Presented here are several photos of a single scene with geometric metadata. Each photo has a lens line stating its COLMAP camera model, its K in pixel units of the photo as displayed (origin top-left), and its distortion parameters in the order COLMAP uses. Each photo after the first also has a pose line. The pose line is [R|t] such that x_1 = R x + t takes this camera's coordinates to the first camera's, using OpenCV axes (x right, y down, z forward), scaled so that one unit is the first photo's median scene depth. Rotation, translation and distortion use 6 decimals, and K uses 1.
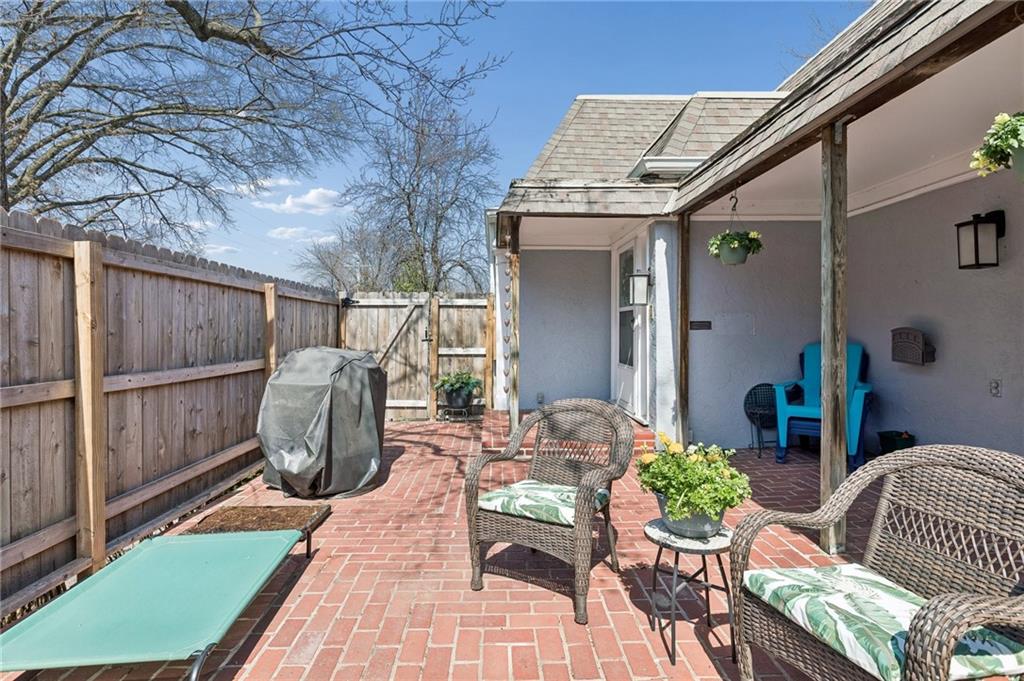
lens RADIAL K [[523.5, 0, 502.9], [0, 523.5, 326.1], [0, 0, 1]] dist [0.002292, -0.000284]
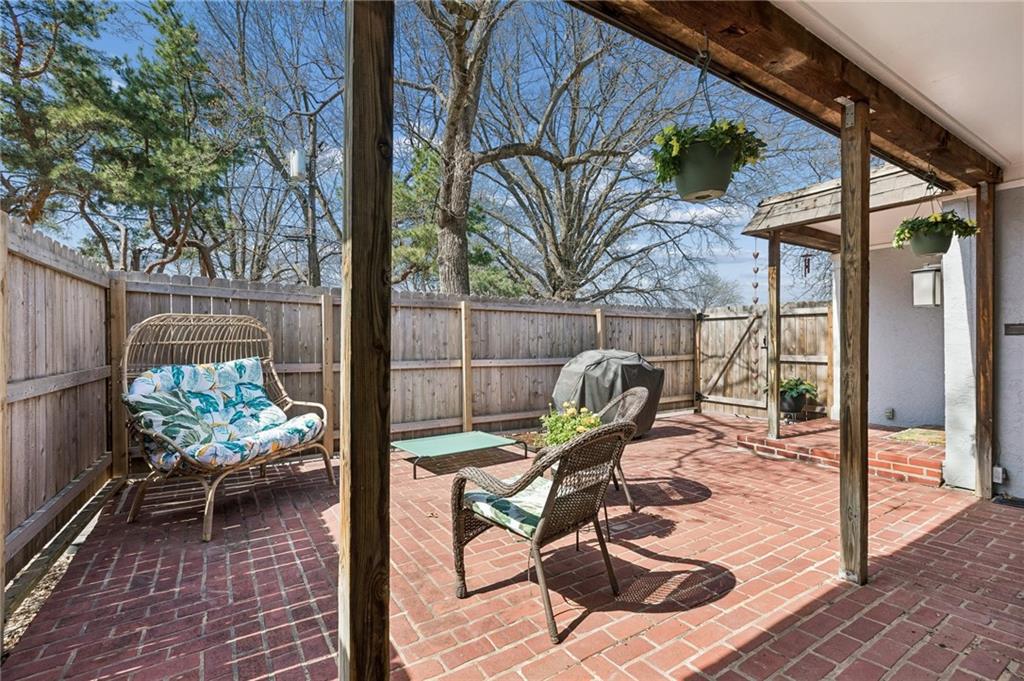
lens RADIAL K [[462.1, 0, 511.8], [0, 462.1, 343.0], [0, 0, 1]] dist [0.004952, -0.000328]
pose [[0.524511, 0.002107, -0.851401, 0.405468], [0.009298, 0.999923, 0.008203, 0.004401], [0.851353, -0.012219, 0.524451, 0.034292]]
